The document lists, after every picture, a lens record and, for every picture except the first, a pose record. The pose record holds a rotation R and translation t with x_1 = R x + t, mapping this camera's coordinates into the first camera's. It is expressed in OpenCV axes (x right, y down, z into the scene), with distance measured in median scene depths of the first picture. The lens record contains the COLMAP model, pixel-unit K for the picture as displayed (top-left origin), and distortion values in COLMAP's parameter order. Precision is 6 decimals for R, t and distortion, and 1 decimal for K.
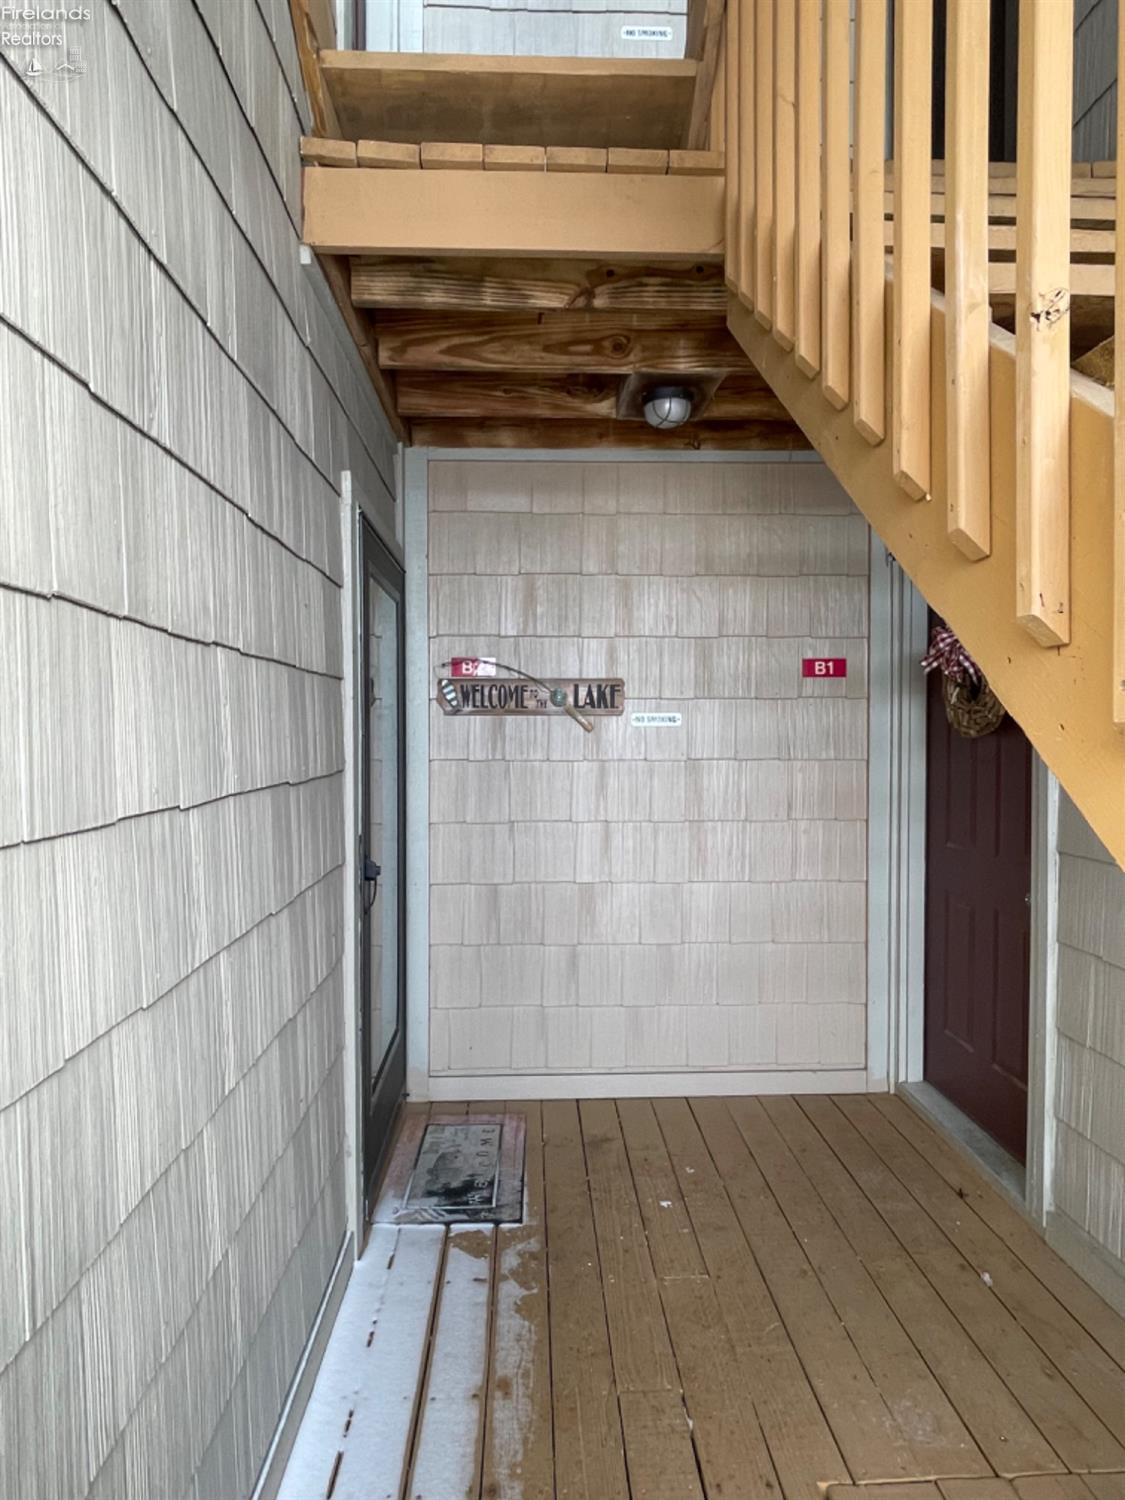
lens RADIAL K [[903.6, 0, 577.5], [0, 903.6, 744.5], [0, 0, 1]] dist [0.011595, -0.015907]
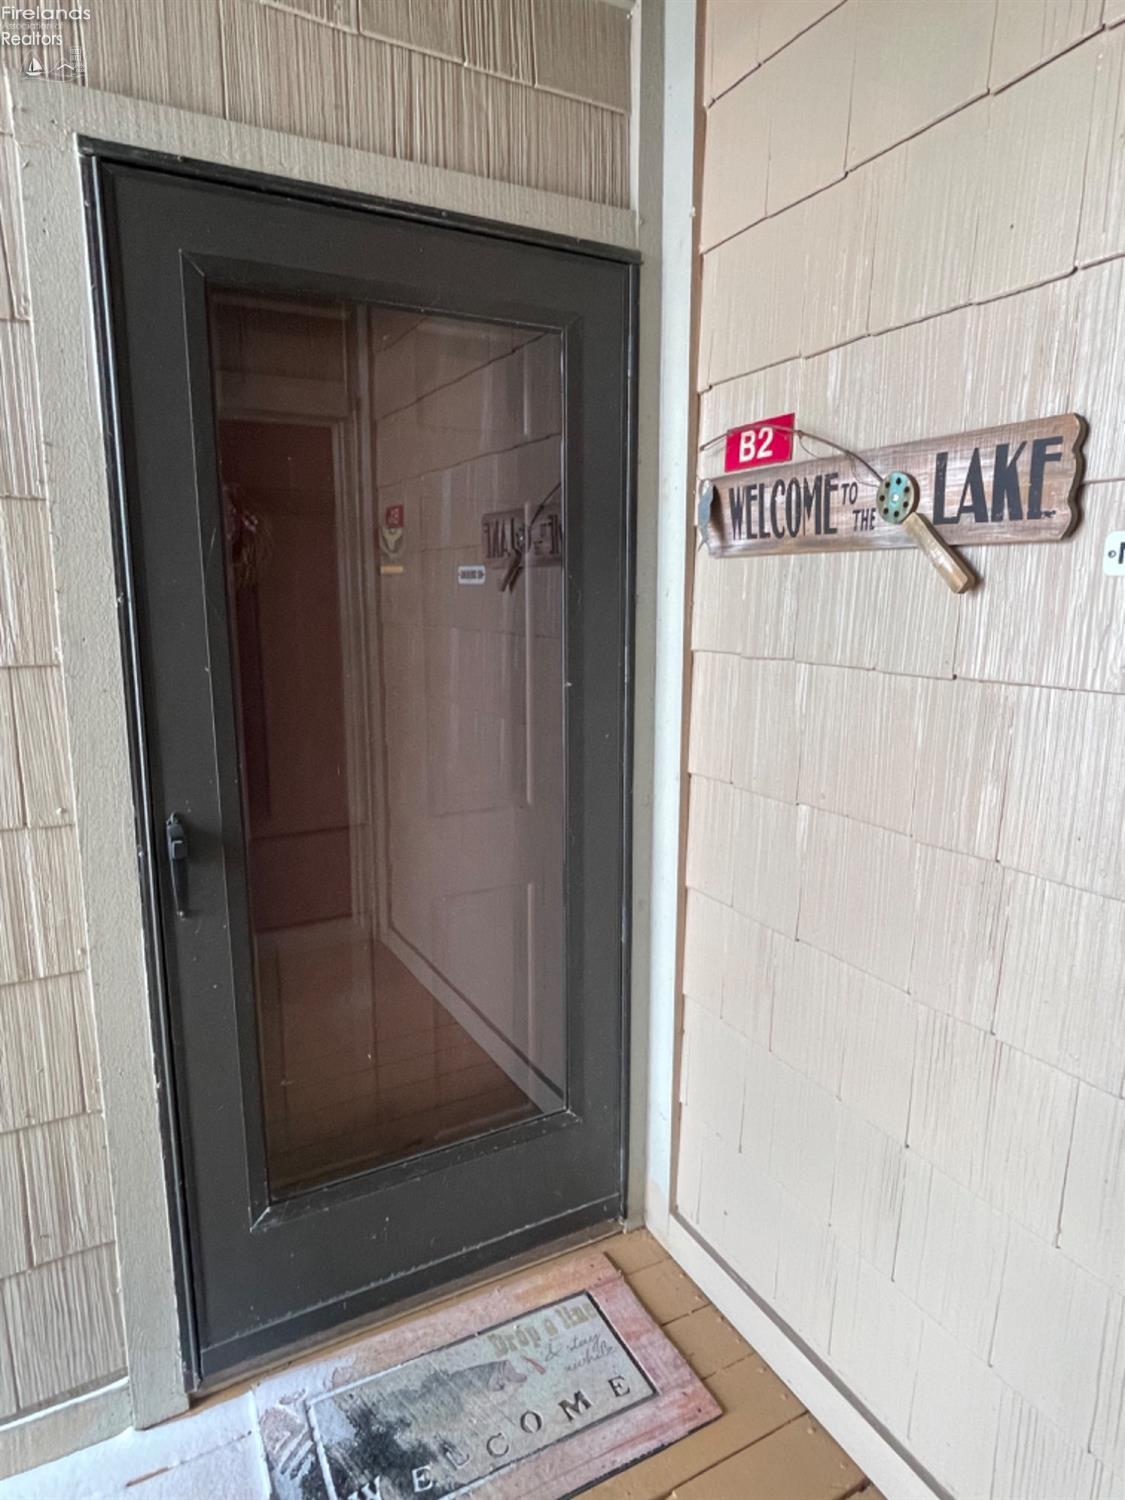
lens RADIAL K [[903.6, 0, 559.3], [0, 903.6, 757.4], [0, 0, 1]] dist [0.011595, -0.015907]
pose [[0.417232, 0.168136, -0.893111, 0.262973], [-0.003771, 0.983049, 0.183306, -0.015956], [0.908792, -0.073113, 0.410793, 0.721746]]
